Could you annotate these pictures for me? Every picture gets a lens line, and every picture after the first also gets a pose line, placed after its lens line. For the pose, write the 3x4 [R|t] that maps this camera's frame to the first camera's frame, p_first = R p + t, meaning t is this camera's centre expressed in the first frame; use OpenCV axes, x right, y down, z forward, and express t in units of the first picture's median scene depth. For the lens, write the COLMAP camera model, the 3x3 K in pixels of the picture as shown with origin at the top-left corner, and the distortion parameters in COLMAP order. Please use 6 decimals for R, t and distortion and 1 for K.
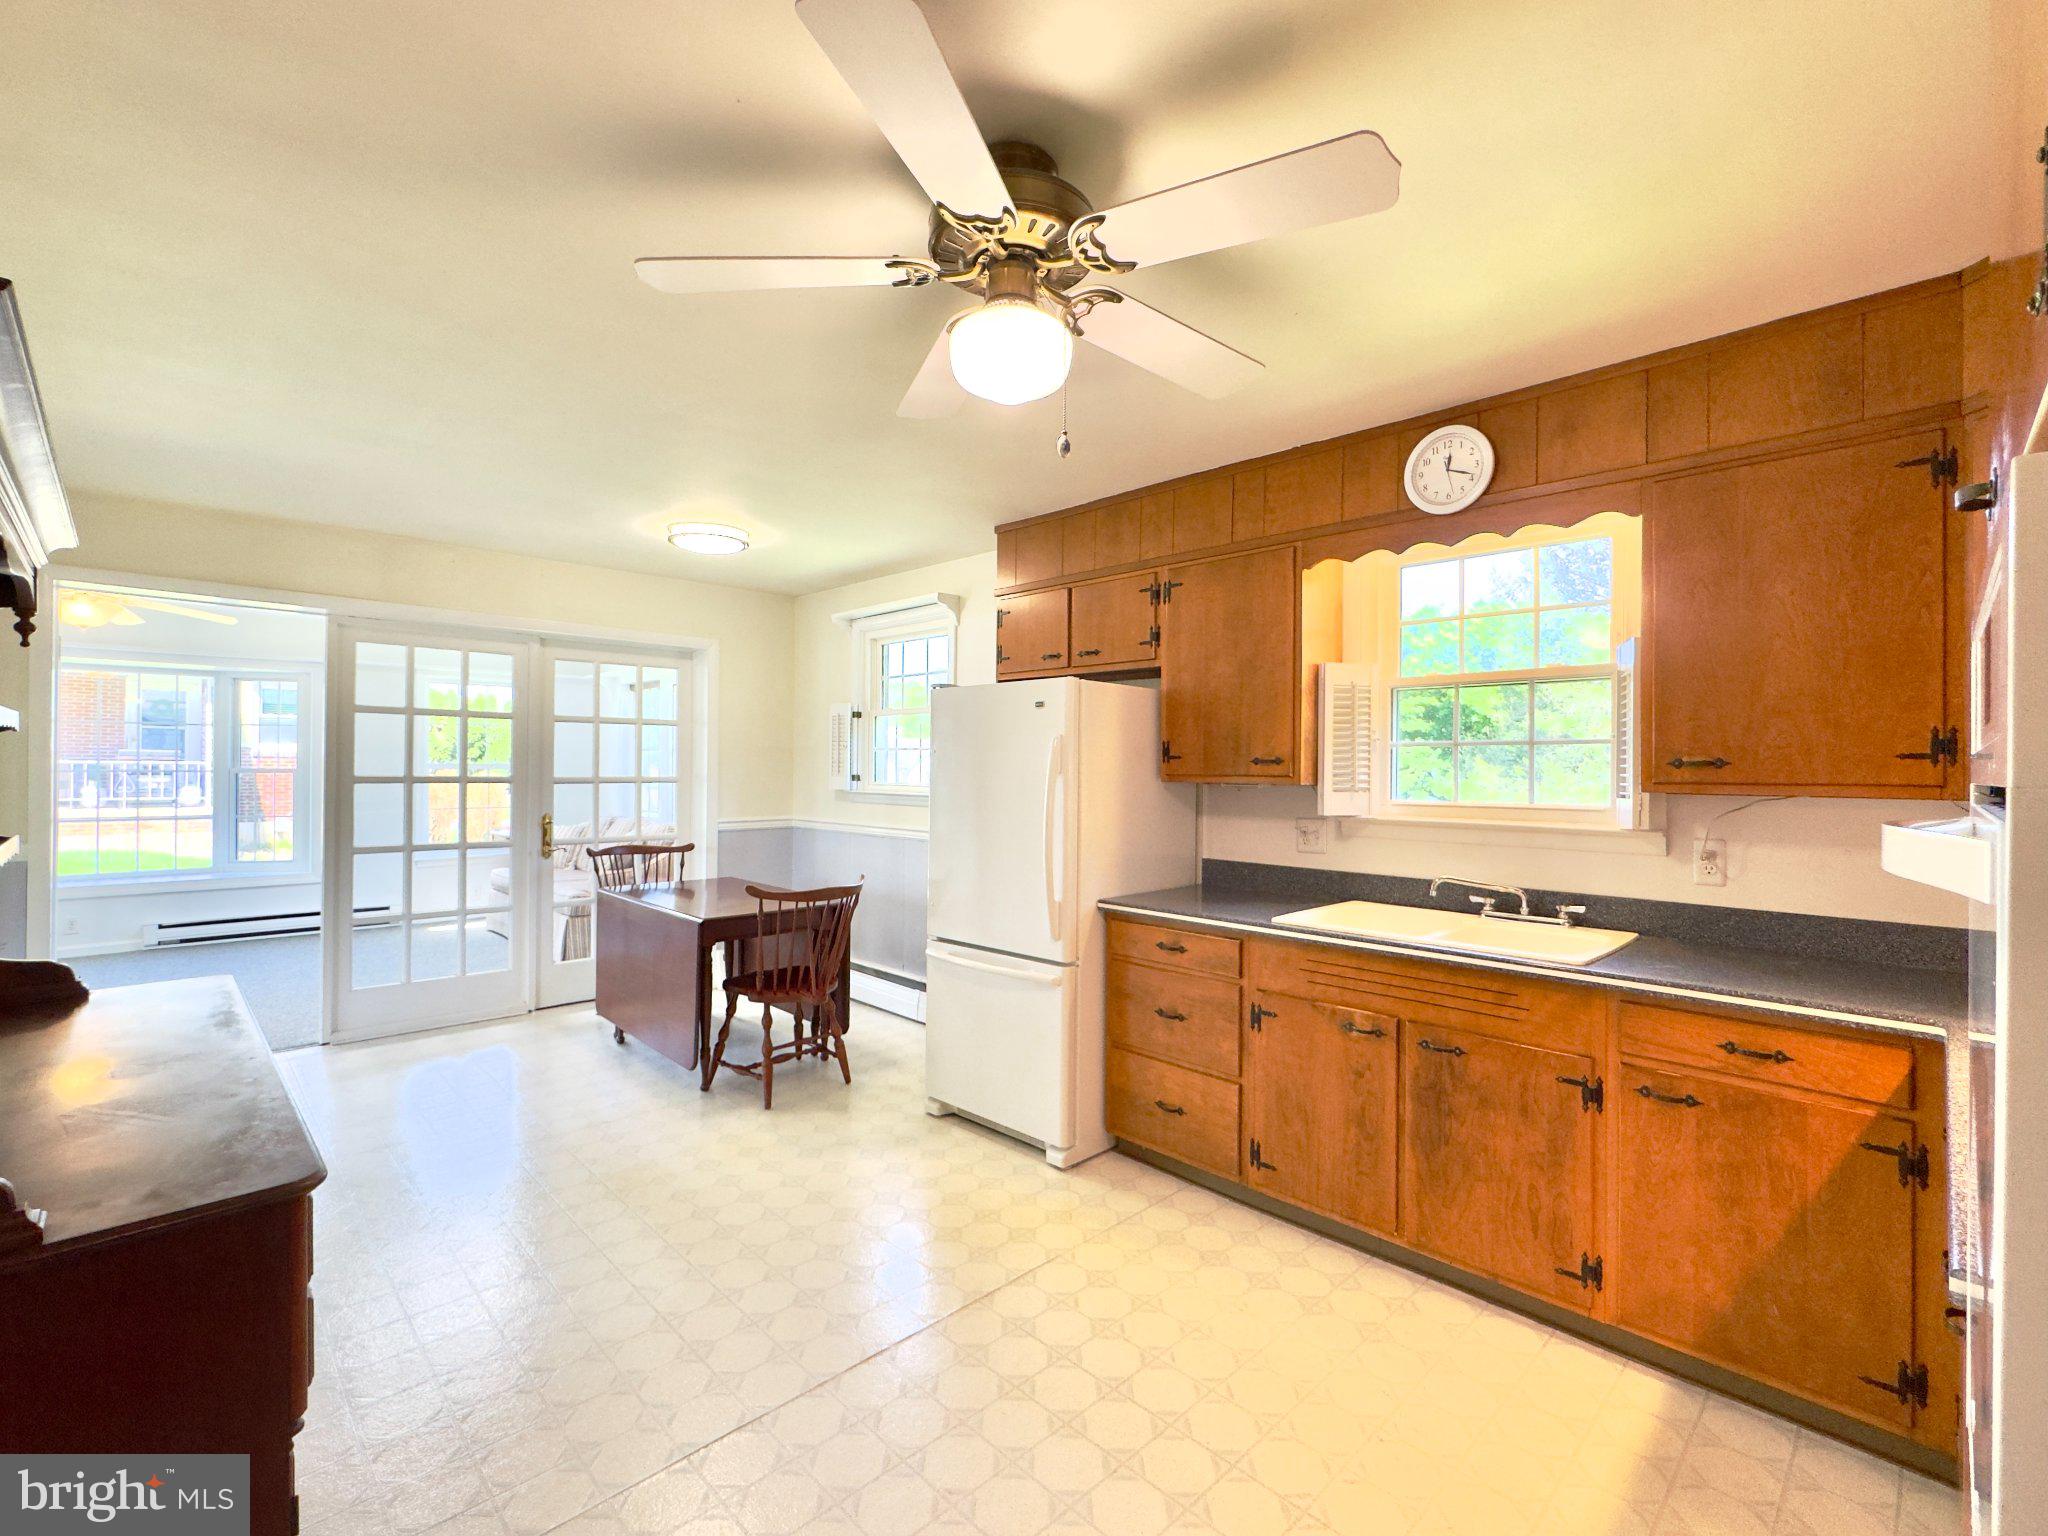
lens RADIAL K [[903.1, 0, 1024.0], [0, 903.1, 768.0], [0, 0, 1]] dist [0.001335, 0.000003]
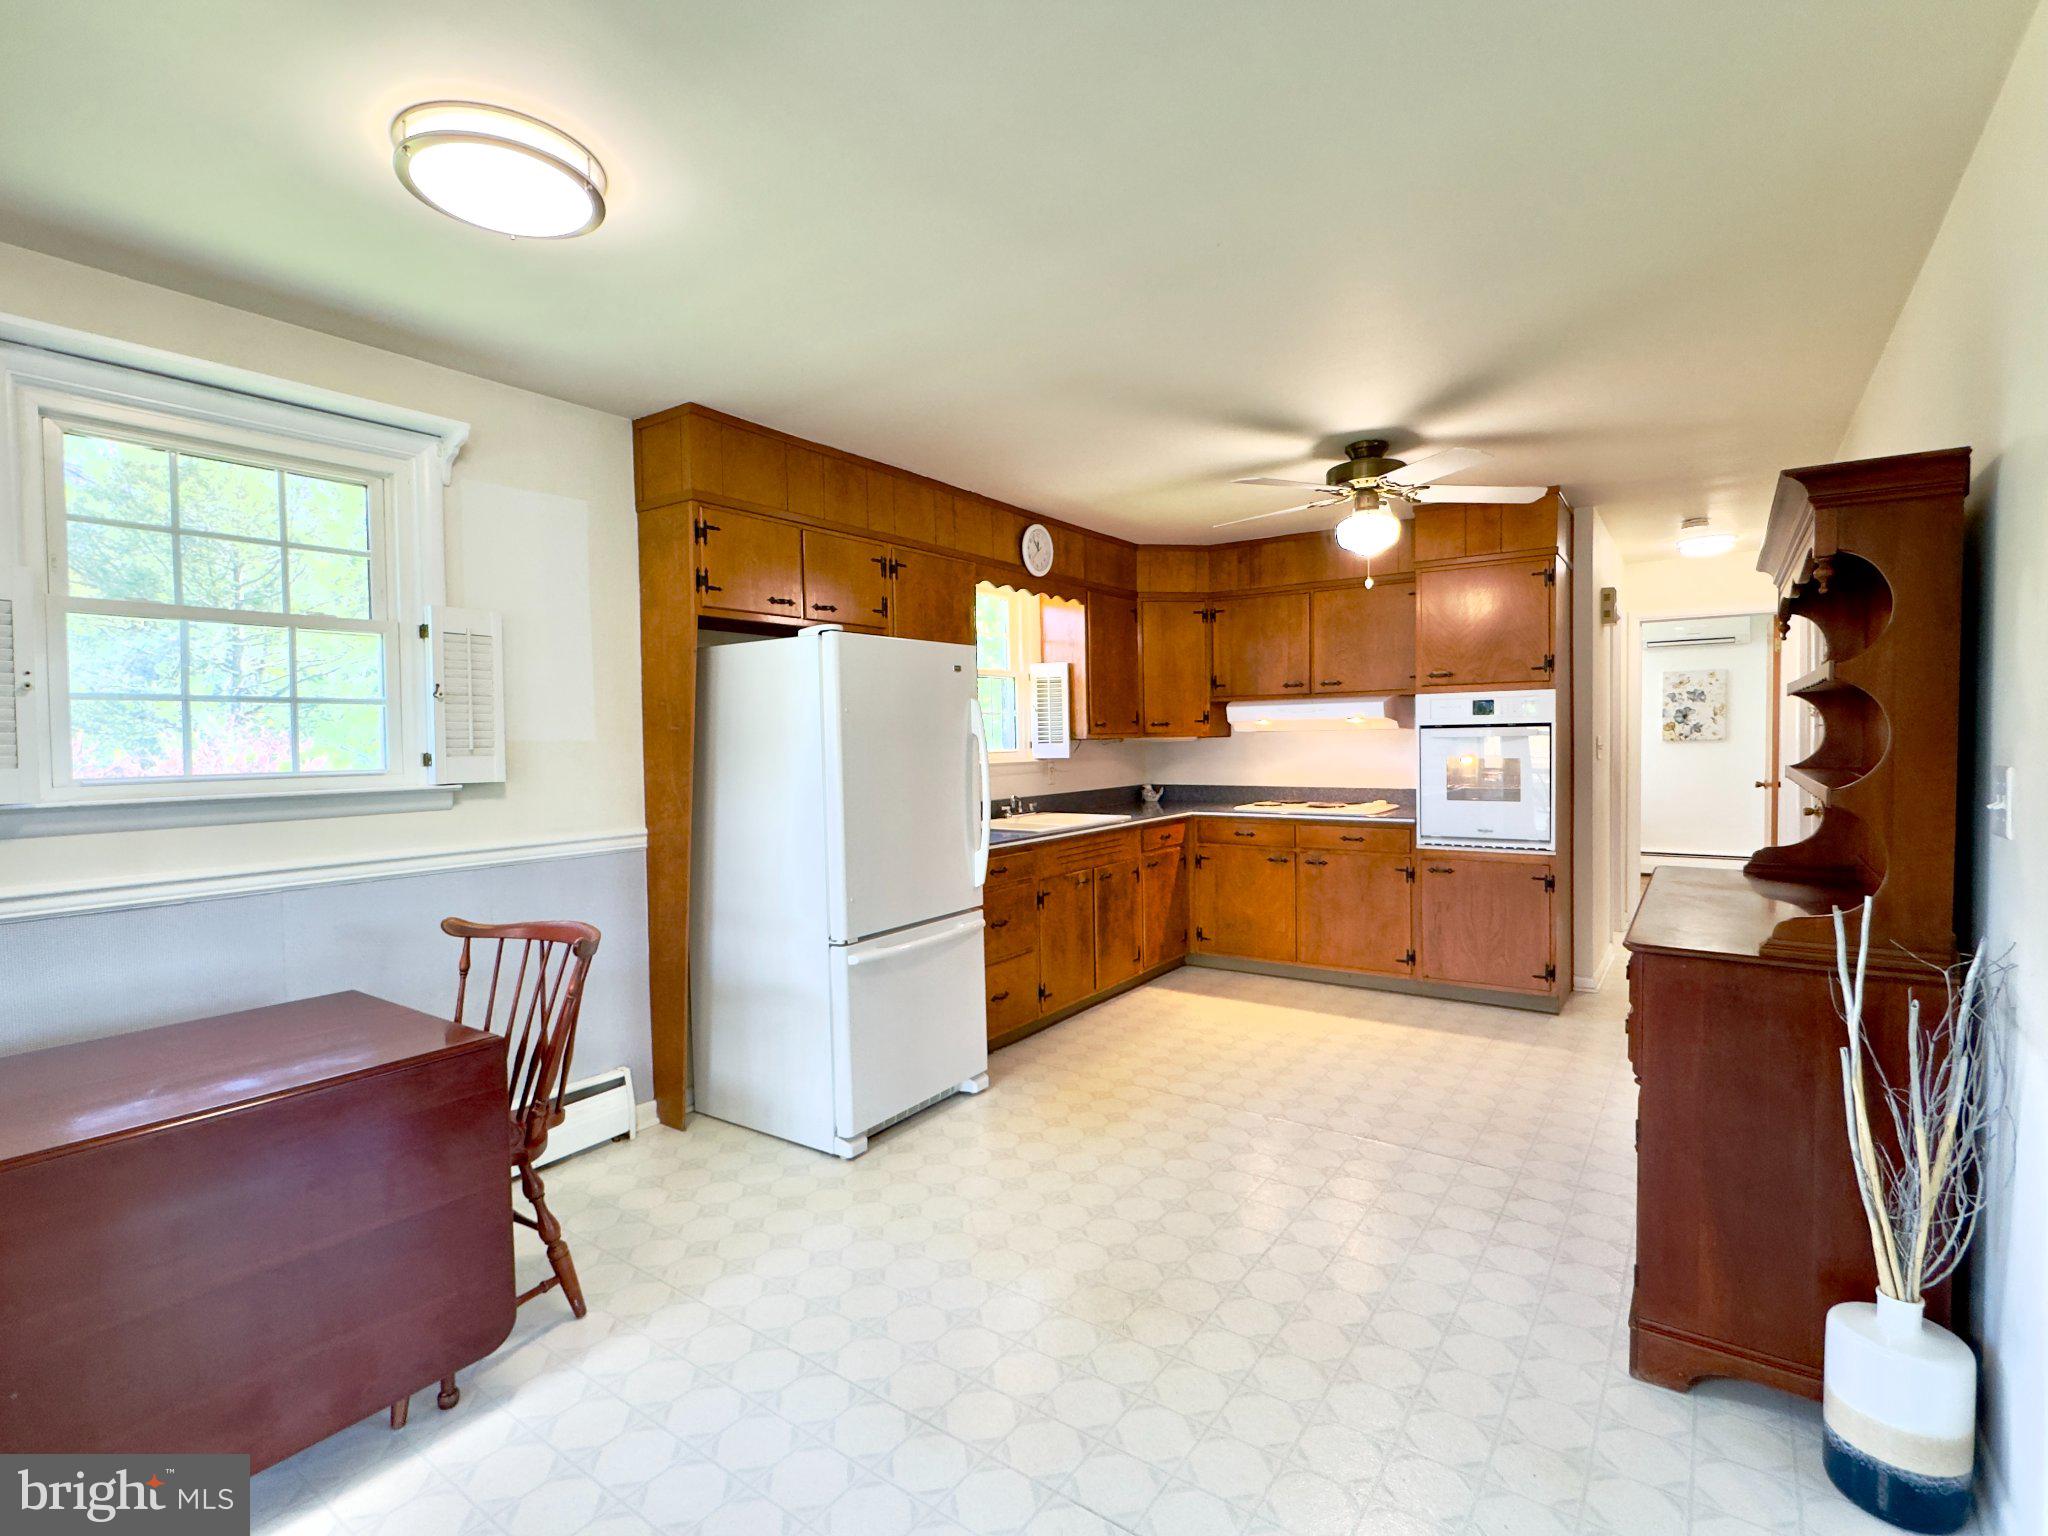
lens RADIAL K [[995.6, 0, 1024.0], [0, 995.6, 768.0], [0, 0, 1]] dist [0.029928, 0.000102]
pose [[-0.180489, -0.038787, 0.982812, -1.451158], [0.013873, 0.999022, 0.041975, -0.003929], [-0.983479, 0.021211, -0.179774, 1.455511]]
